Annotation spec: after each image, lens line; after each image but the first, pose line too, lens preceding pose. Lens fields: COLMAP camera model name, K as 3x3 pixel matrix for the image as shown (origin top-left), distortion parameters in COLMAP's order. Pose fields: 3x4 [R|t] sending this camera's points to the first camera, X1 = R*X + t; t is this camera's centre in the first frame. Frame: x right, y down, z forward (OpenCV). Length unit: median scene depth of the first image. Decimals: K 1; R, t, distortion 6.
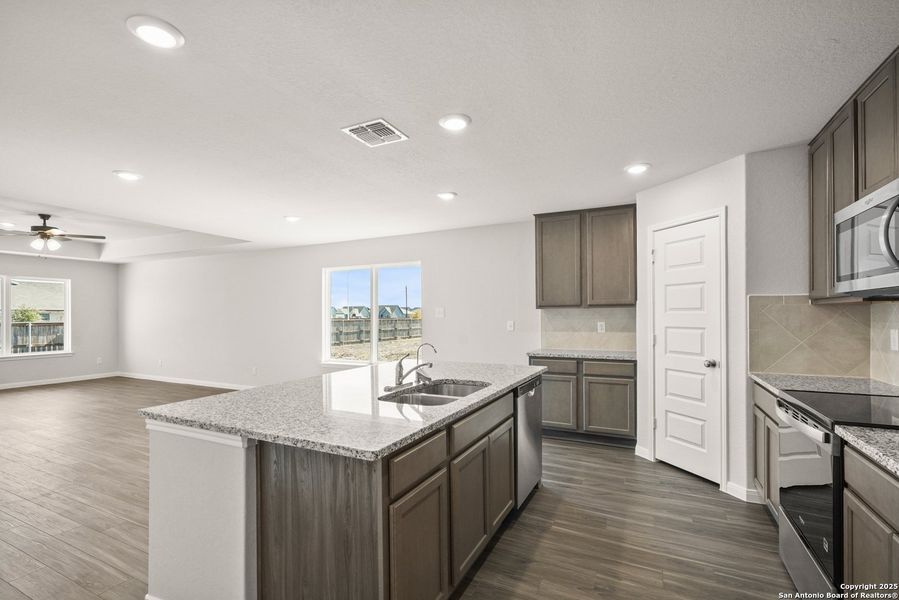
lens RADIAL K [[413.6, 0, 448.5], [0, 413.6, 315.2], [0, 0, 1]] dist [-0.001169, -0.000023]
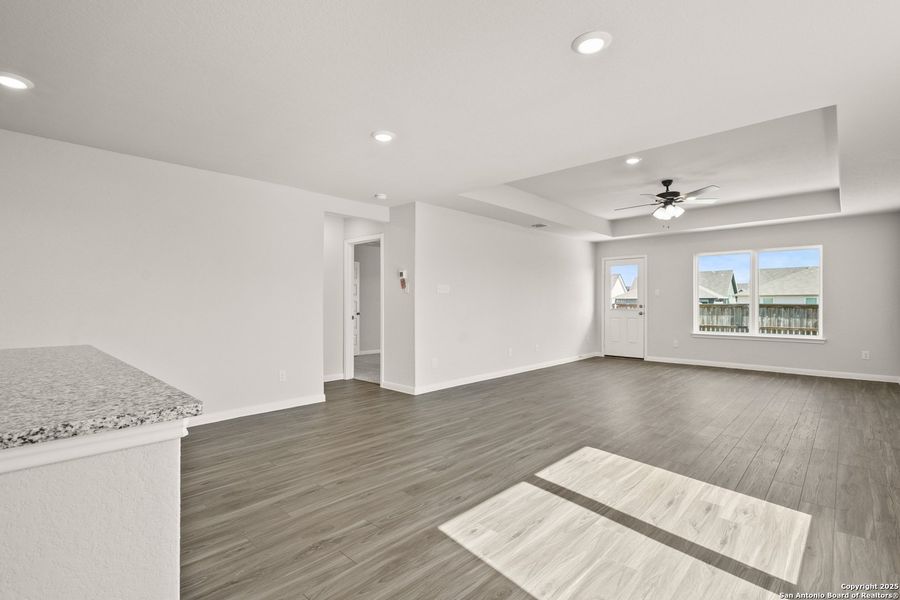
lens RADIAL K [[417.1, 0, 449.9], [0, 417.1, 306.2], [0, 0, 1]] dist [-0.003907, -0.000048]
pose [[-0.295395, 0.015028, -0.955257, 0.077002], [-0.003430, 0.999853, 0.016790, 0.030946], [0.955369, 0.008236, -0.295300, 0.994749]]
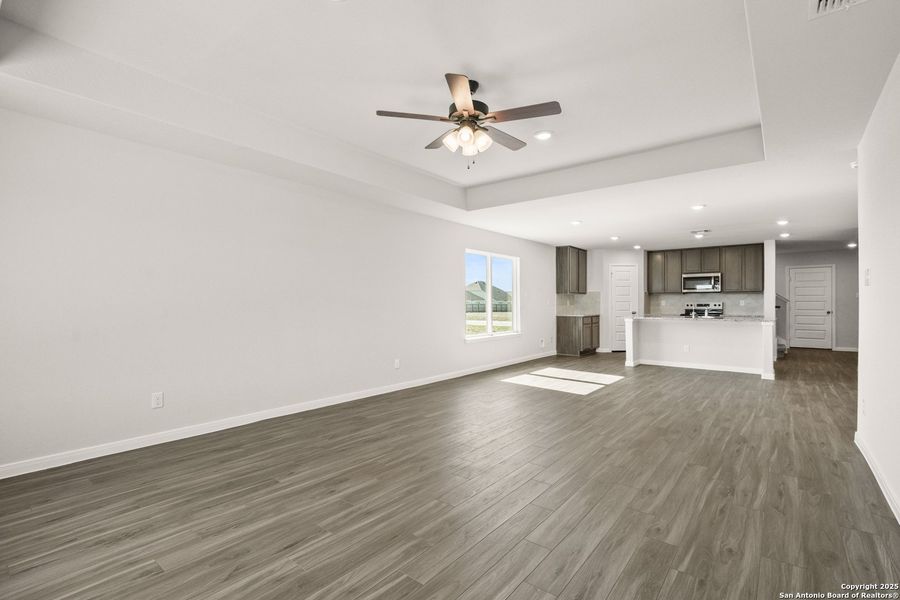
lens RADIAL K [[417.1, 0, 449.9], [0, 417.1, 306.2], [0, 0, 1]] dist [-0.003907, -0.000048]
pose [[0.212949, 0.002625, 0.977060, -1.830599], [0.002980, 0.999990, -0.003336, 0.049010], [-0.977059, 0.003622, 0.212939, 1.129448]]
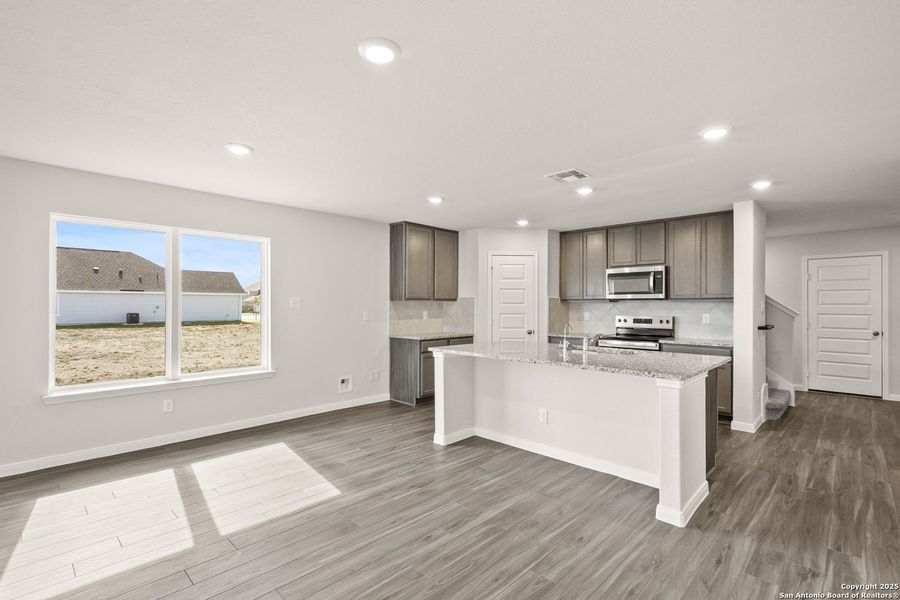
lens RADIAL K [[417.1, 0, 449.9], [0, 417.1, 306.2], [0, 0, 1]] dist [-0.003907, -0.000048]
pose [[0.300911, 0.008091, 0.953618, -0.882997], [-0.002536, 0.999967, -0.007684, 0.009029], [-0.953649, -0.000107, 0.300922, 0.514394]]
